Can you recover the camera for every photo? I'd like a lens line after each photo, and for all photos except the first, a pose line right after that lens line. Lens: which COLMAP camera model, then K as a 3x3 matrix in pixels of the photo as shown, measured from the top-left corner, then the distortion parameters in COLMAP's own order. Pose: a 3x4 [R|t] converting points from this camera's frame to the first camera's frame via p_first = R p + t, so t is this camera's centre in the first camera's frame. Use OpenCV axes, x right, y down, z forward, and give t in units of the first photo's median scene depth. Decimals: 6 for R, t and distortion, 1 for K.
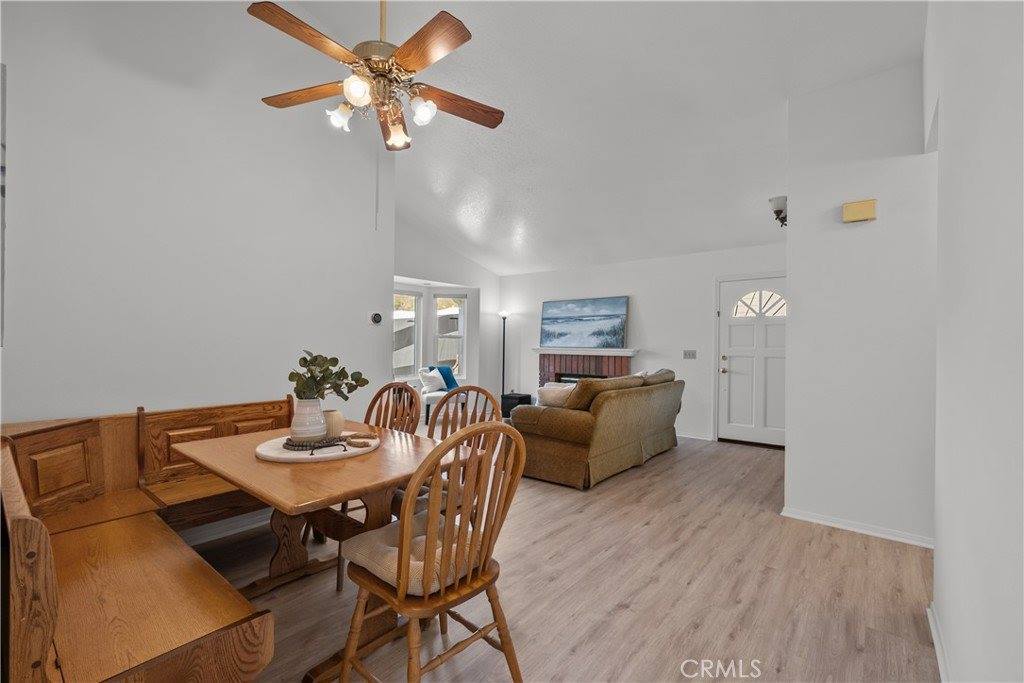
lens RADIAL K [[441.6, 0, 515.2], [0, 441.6, 343.9], [0, 0, 1]] dist [0.002148, -0.000229]
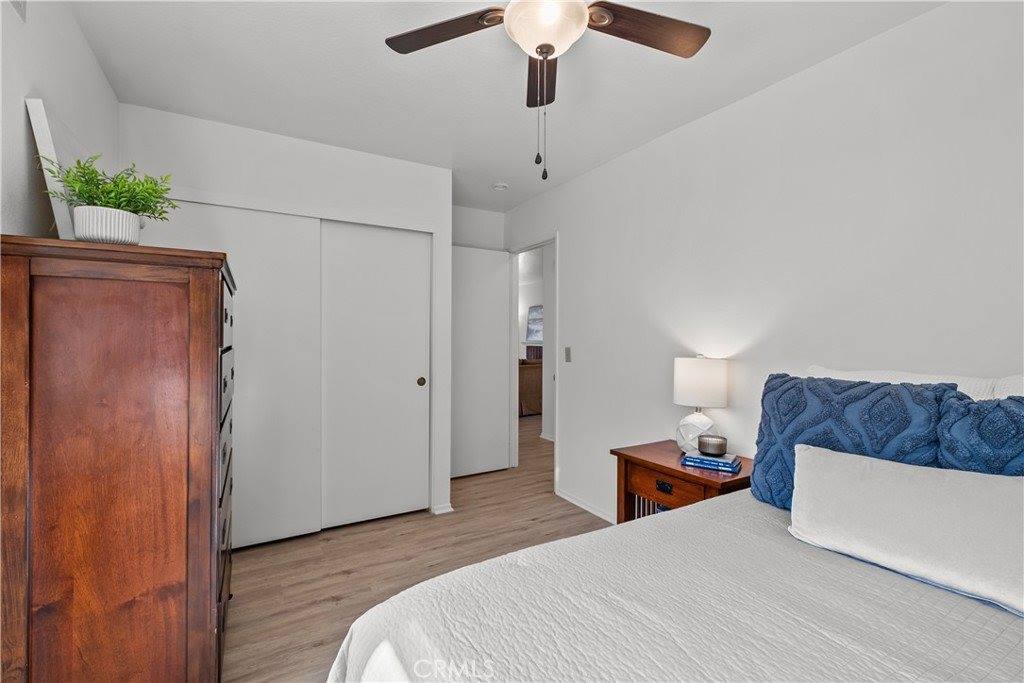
lens RADIAL K [[441.6, 0, 512.9], [0, 441.6, 337.7], [0, 0, 1]] dist [0.002148, -0.000229]
pose [[0.933417, -0.004574, -0.358764, 0.514677], [0.004318, 0.999990, -0.001514, -0.000153], [0.358767, -0.000136, 0.933427, -0.287146]]
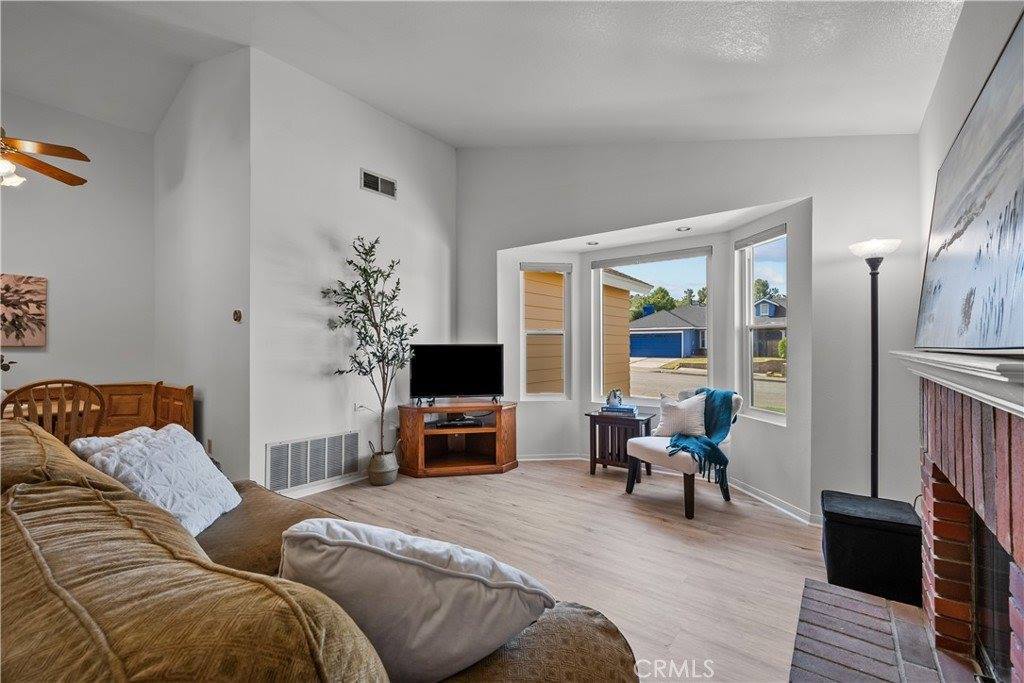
lens RADIAL K [[441.6, 0, 510.7], [0, 441.6, 340.3], [0, 0, 1]] dist [0.002148, -0.000229]
pose [[0.029865, -0.022467, -0.999301, 0.313397], [0.003193, 0.999744, -0.022381, 0.007510], [0.999549, -0.002522, 0.029929, 0.771639]]
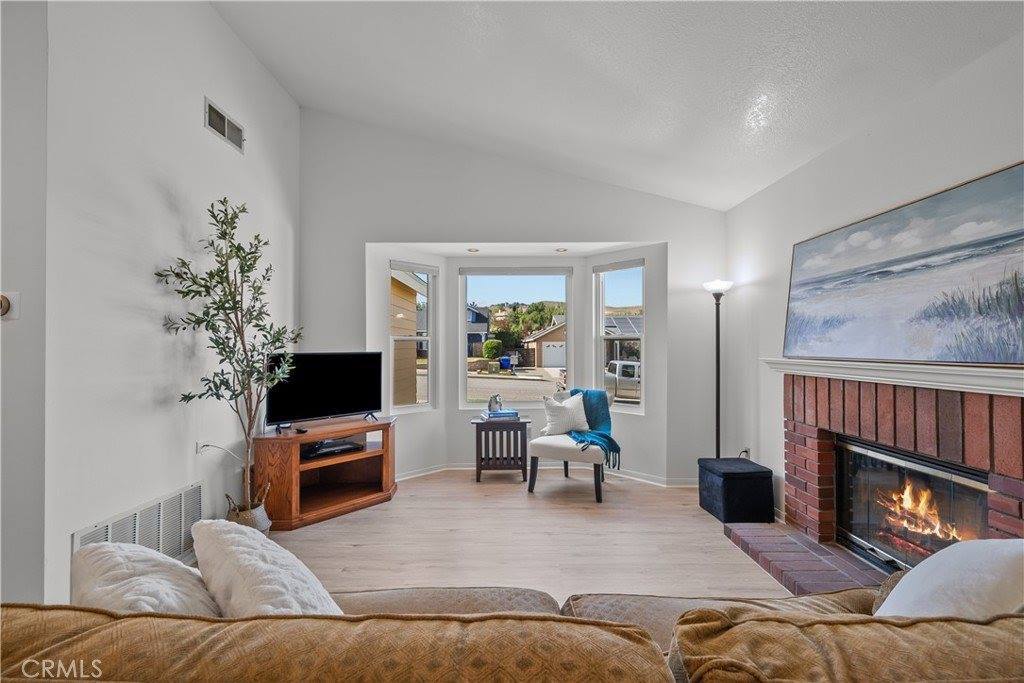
lens RADIAL K [[441.6, 0, 513.1], [0, 441.6, 341.2], [0, 0, 1]] dist [0.002148, -0.000229]
pose [[0.634140, -0.020644, -0.772943, 0.215500], [0.009478, 0.999776, -0.018926, -0.002040], [0.773160, 0.004675, 0.634193, 0.566763]]
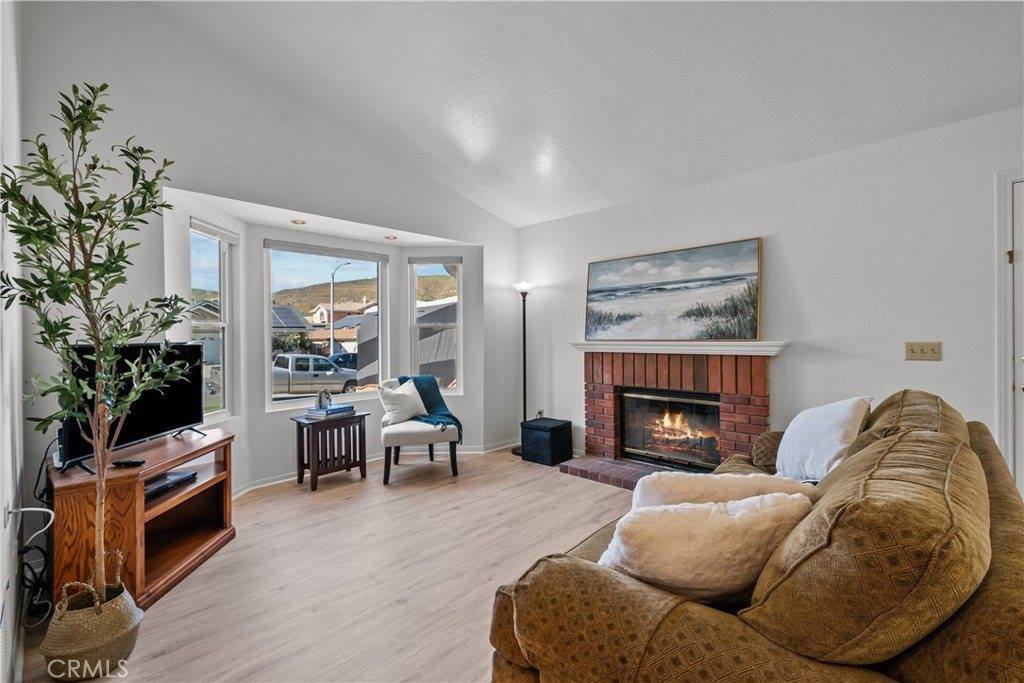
lens RADIAL K [[441.6, 0, 508.7], [0, 441.6, 335.9], [0, 0, 1]] dist [0.002148, -0.000229]
pose [[0.995301, -0.020573, -0.094618, 0.011008], [0.020510, 0.999788, -0.001639, 0.000081], [0.094631, -0.000309, 0.995512, 0.420999]]
